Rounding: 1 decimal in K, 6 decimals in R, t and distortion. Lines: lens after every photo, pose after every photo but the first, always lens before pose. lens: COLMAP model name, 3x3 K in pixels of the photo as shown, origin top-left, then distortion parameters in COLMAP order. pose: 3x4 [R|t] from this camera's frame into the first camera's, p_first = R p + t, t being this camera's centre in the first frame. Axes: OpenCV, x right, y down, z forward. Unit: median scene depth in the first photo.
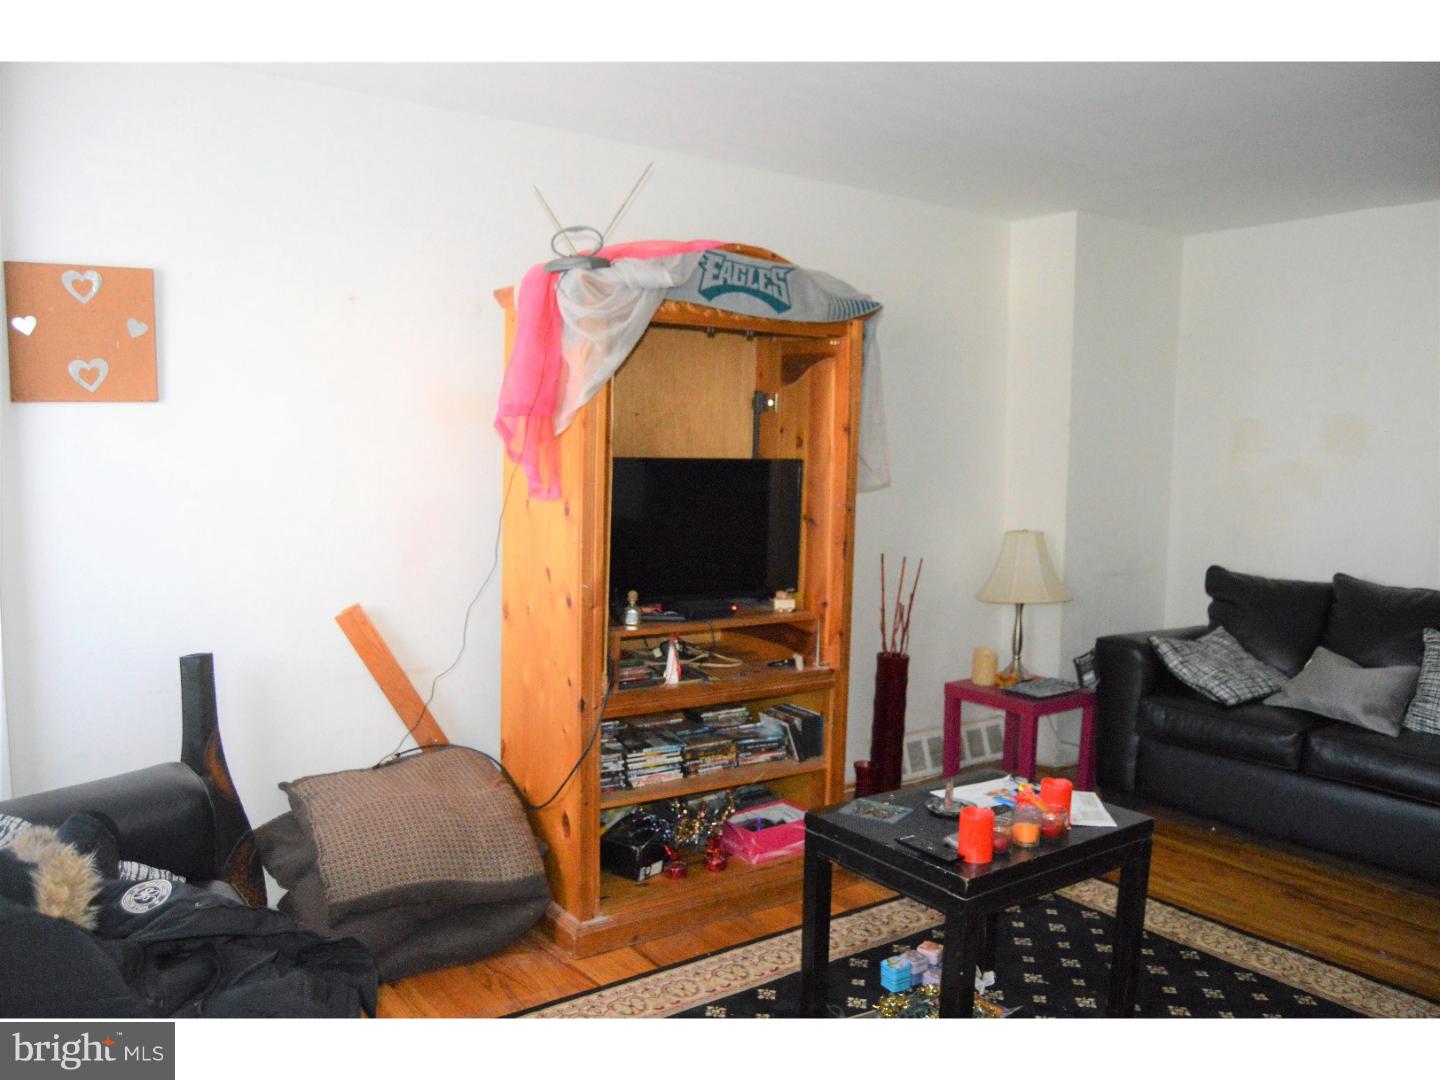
lens RADIAL K [[1153.0, 0, 715.0], [0, 1153.0, 557.4], [0, 0, 1]] dist [-0.046855, -0.000563]
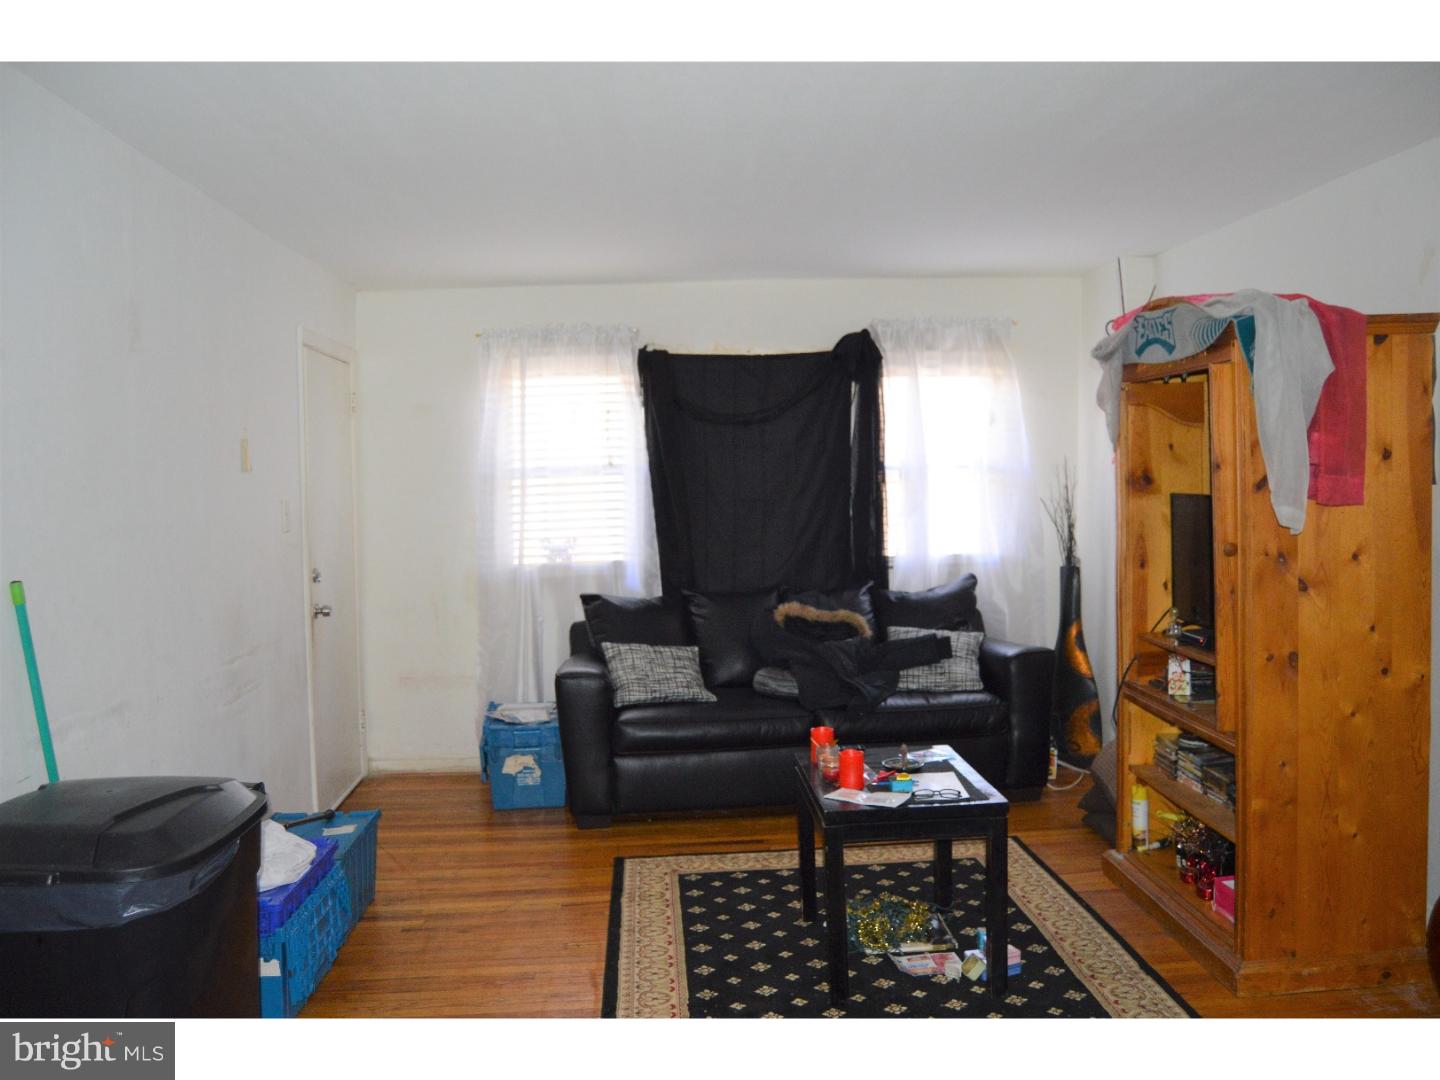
lens RADIAL K [[1146.6, 0, 720.0], [0, 1146.6, 540.0], [0, 0, 1]] dist [-0.096093, 0.011622]
pose [[-0.533576, 0.044837, -0.844563, 1.132342], [-0.069414, 0.992903, 0.096567, -0.116616], [0.842899, 0.110150, -0.526677, 1.207432]]
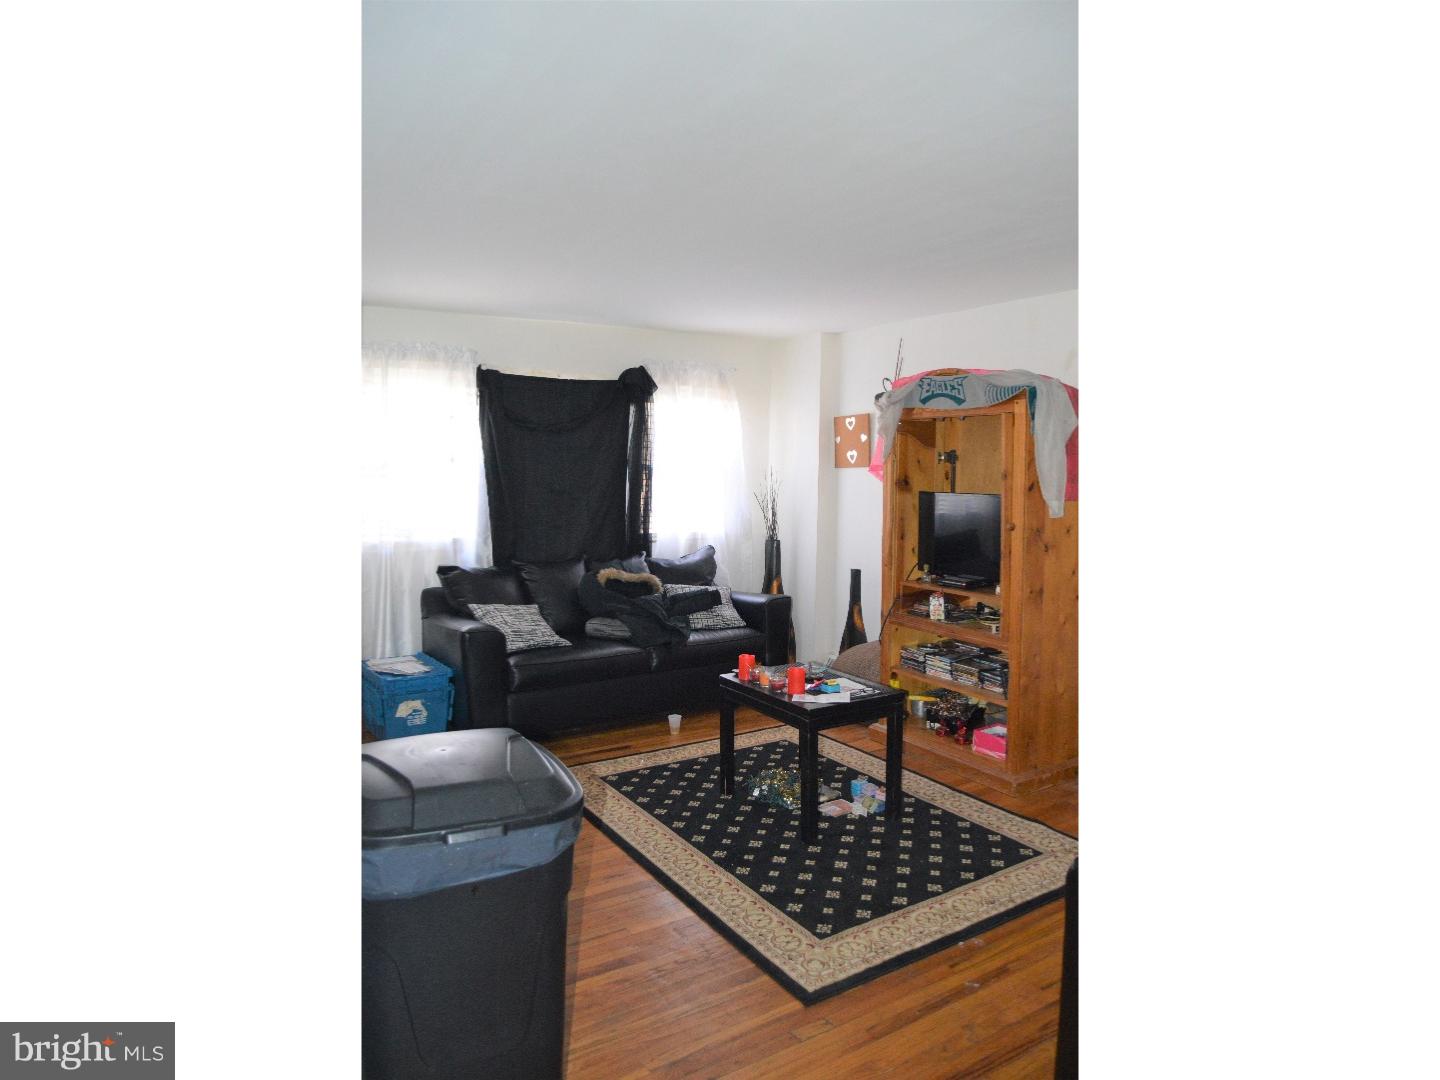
lens RADIAL K [[860.9, 0, 720.0], [0, 860.9, 540.0], [0, 0, 1]] dist [-0.088291, 0.000544]
pose [[-0.067066, 0.063933, -0.995698, 1.305018], [-0.108241, 0.991589, 0.070960, -0.070288], [0.991860, 0.112534, -0.059582, 0.752537]]
